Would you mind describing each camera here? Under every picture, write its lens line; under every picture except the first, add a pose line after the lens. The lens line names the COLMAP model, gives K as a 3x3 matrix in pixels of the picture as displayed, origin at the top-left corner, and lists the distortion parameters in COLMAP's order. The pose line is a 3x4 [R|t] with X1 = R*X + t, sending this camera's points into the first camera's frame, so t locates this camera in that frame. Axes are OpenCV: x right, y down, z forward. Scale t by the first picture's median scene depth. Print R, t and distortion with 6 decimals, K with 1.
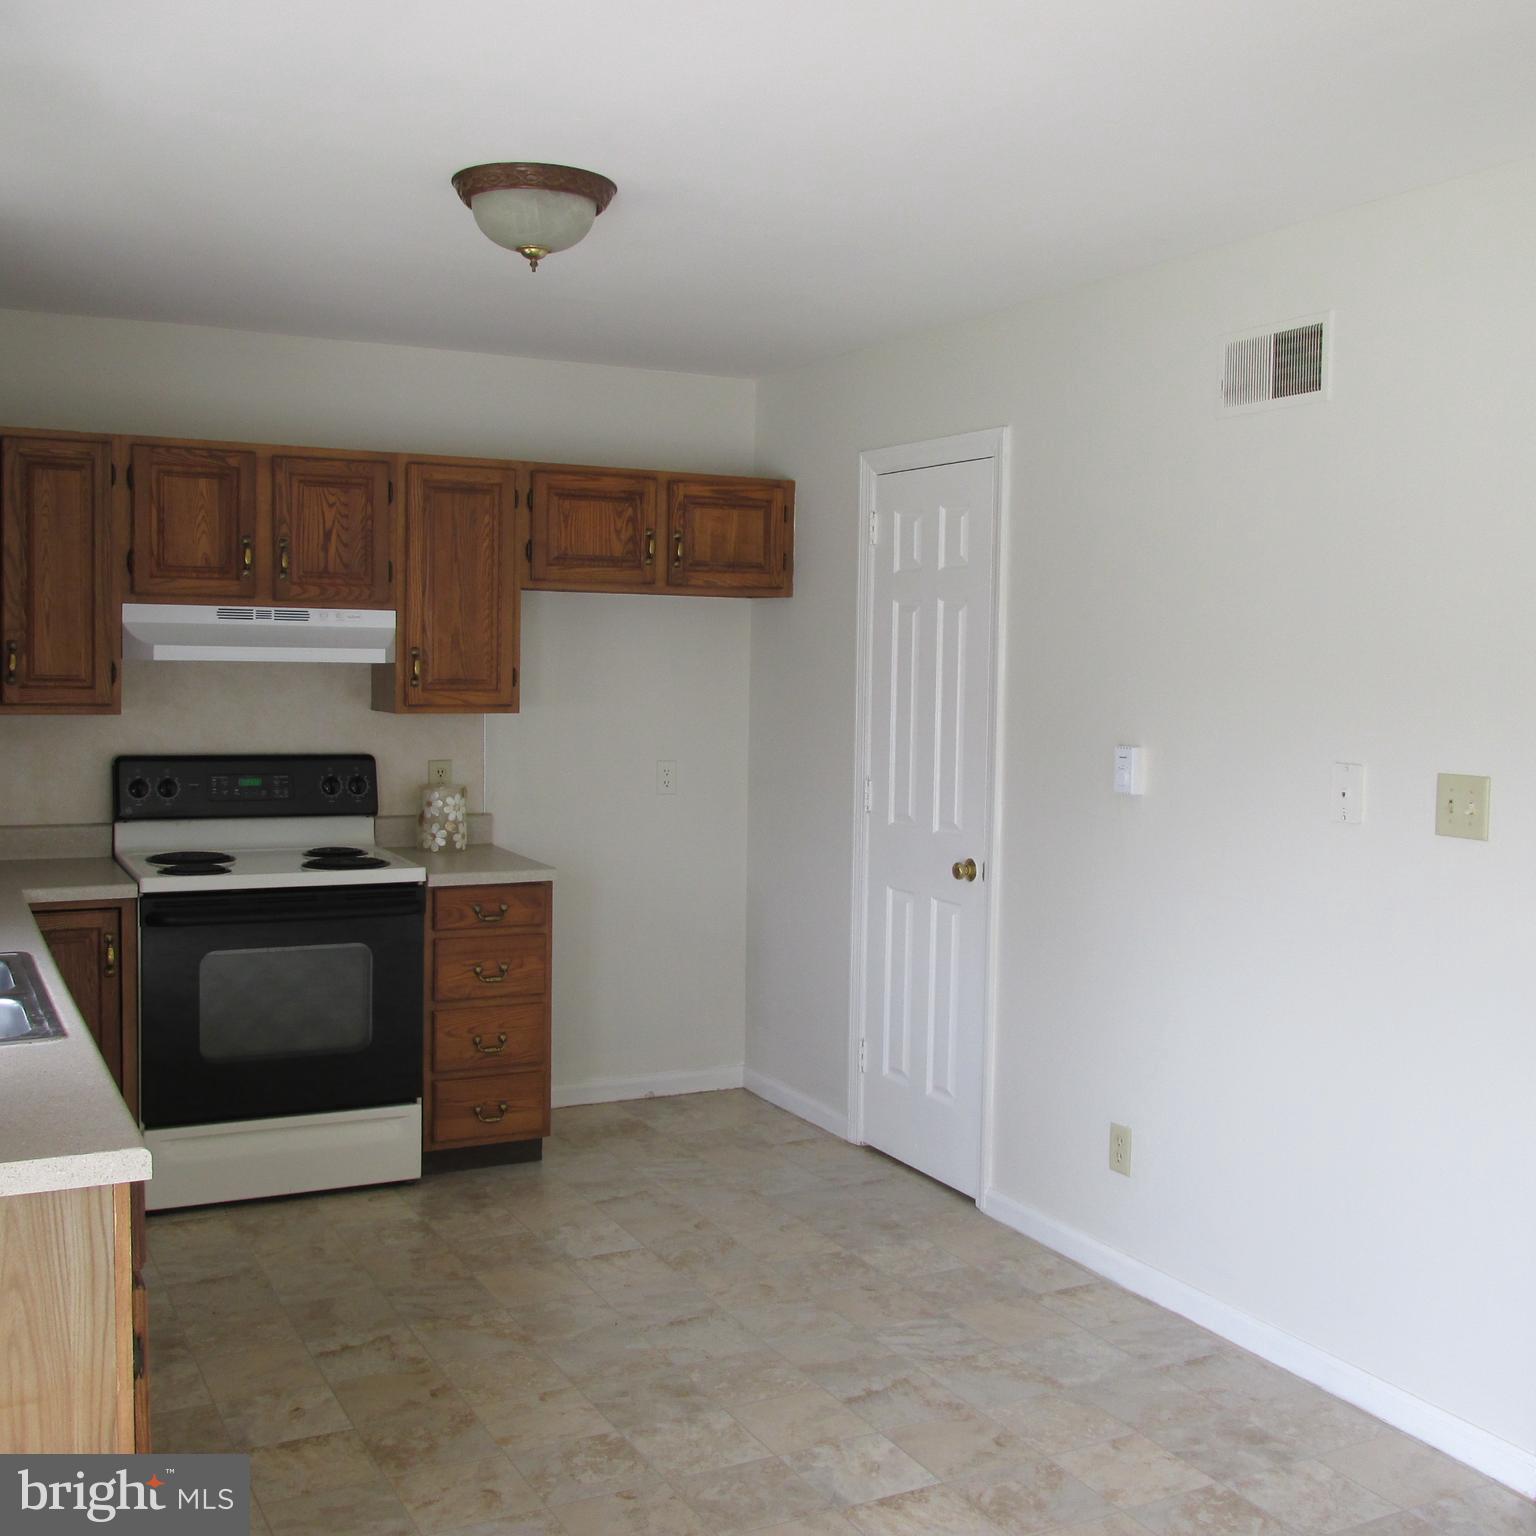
lens RADIAL K [[1689.5, 0, 773.1], [0, 1689.5, 765.5], [0, 0, 1]] dist [-0.048182, 0.020108]
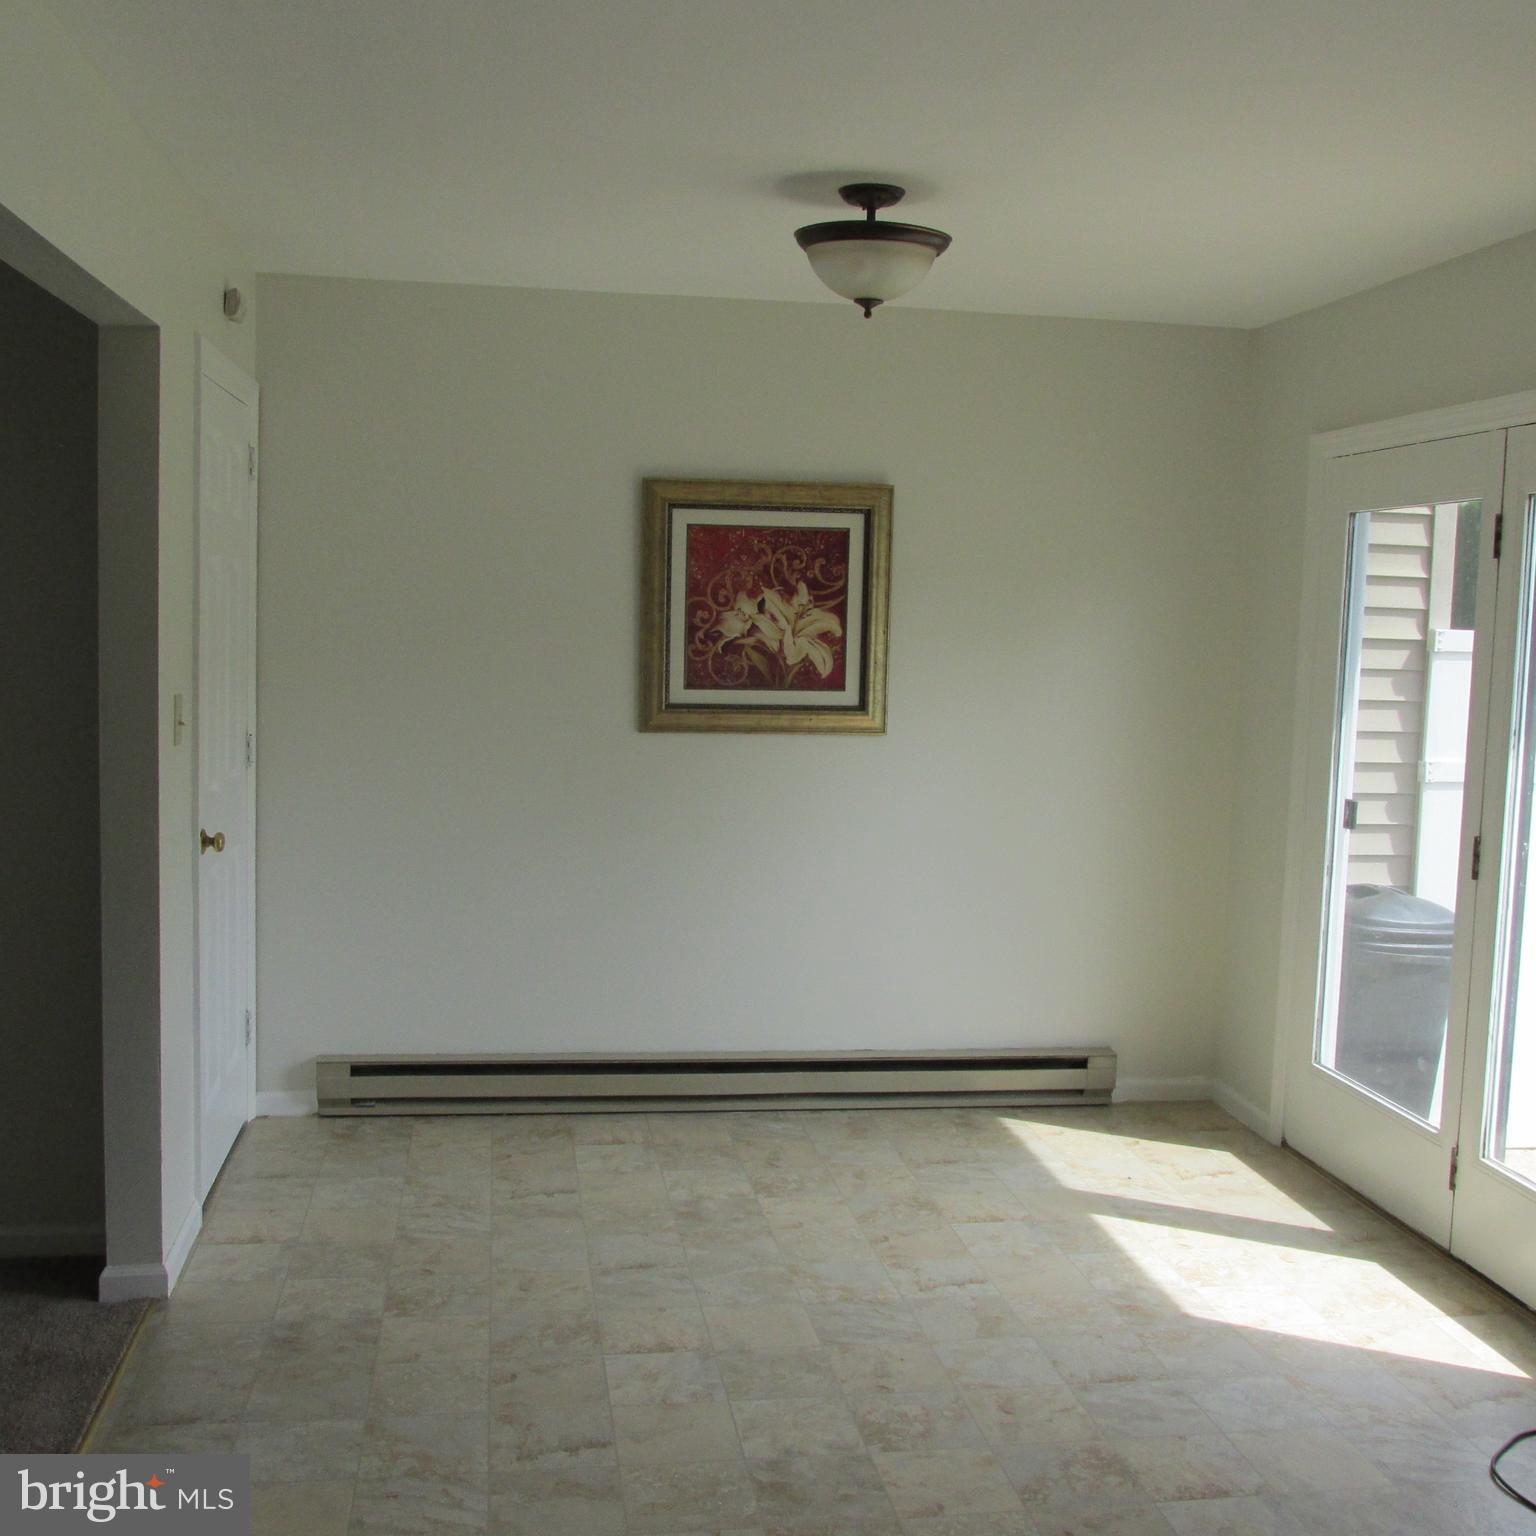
lens RADIAL K [[1689.5, 0, 773.1], [0, 1689.5, 765.5], [0, 0, 1]] dist [-0.048182, 0.020108]
pose [[-0.946465, -0.073459, 0.314338, -0.352869], [-0.024225, 0.987181, 0.157756, -0.110923], [-0.321897, 0.141696, -0.936112, 1.547766]]
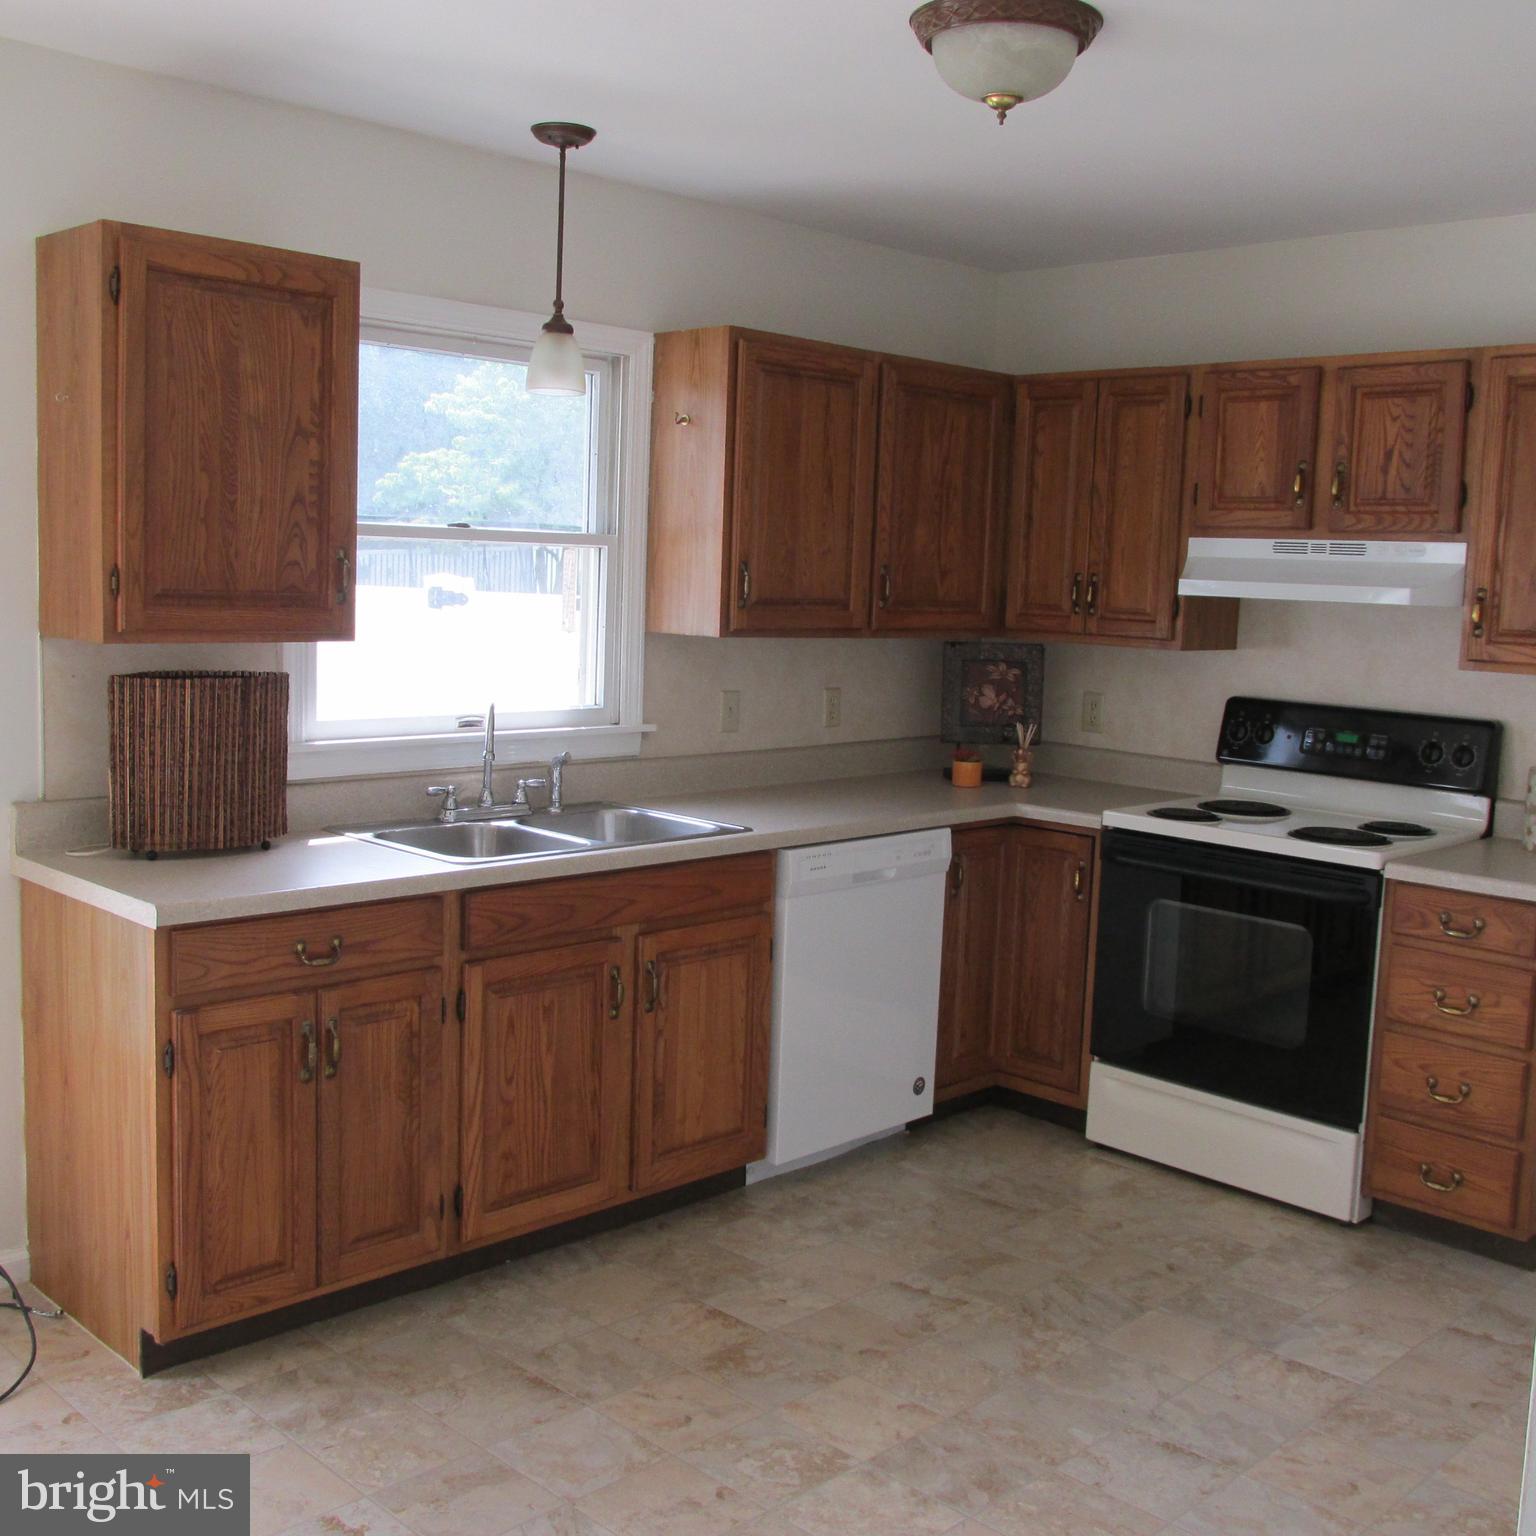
lens RADIAL K [[1689.5, 0, 773.1], [0, 1689.5, 765.5], [0, 0, 1]] dist [-0.048182, 0.020108]
pose [[0.301255, 0.104680, -0.947780, 0.476970], [-0.093685, 0.992396, 0.079829, -0.019602], [0.948930, 0.064744, 0.308772, 0.464045]]
